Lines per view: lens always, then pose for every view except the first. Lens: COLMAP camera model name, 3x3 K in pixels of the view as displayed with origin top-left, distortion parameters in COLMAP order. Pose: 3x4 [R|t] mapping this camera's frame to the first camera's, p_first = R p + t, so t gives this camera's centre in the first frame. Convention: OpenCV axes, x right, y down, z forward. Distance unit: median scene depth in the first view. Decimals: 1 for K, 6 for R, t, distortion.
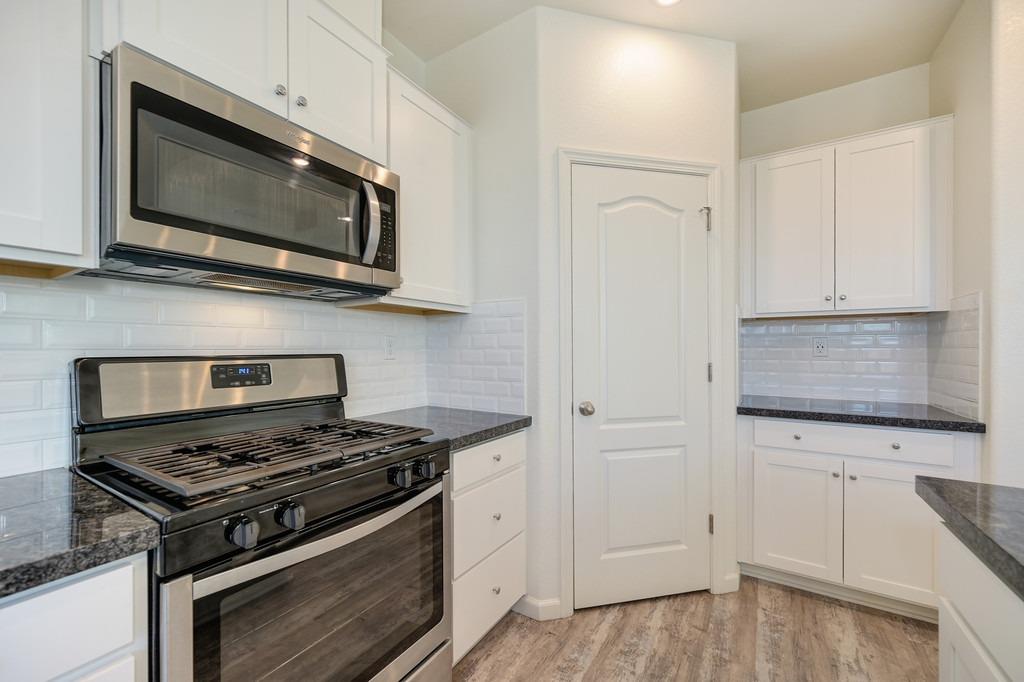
lens RADIAL K [[406.5, 0, 517.6], [0, 406.5, 347.8], [0, 0, 1]] dist [-0.000657, 0.001330]
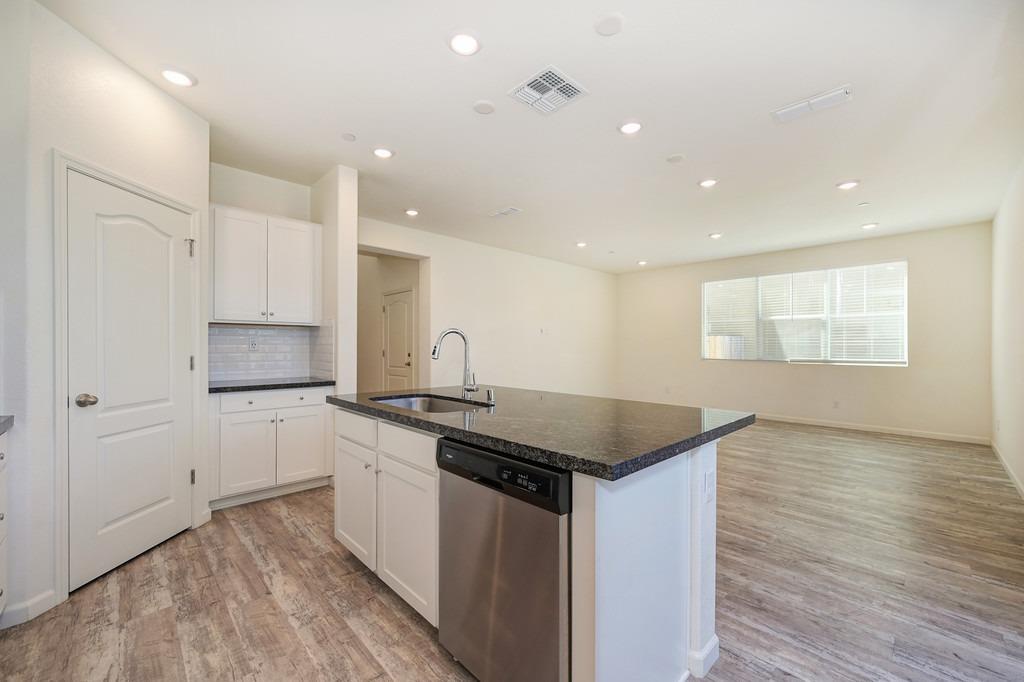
lens RADIAL K [[406.5, 0, 510.9], [0, 406.5, 344.4], [0, 0, 1]] dist [-0.000657, 0.001330]
pose [[0.252791, 0.003237, 0.967515, -0.615980], [-0.000298, 0.999995, -0.003268, 0.004336], [-0.967521, 0.000538, 0.252791, -0.386692]]
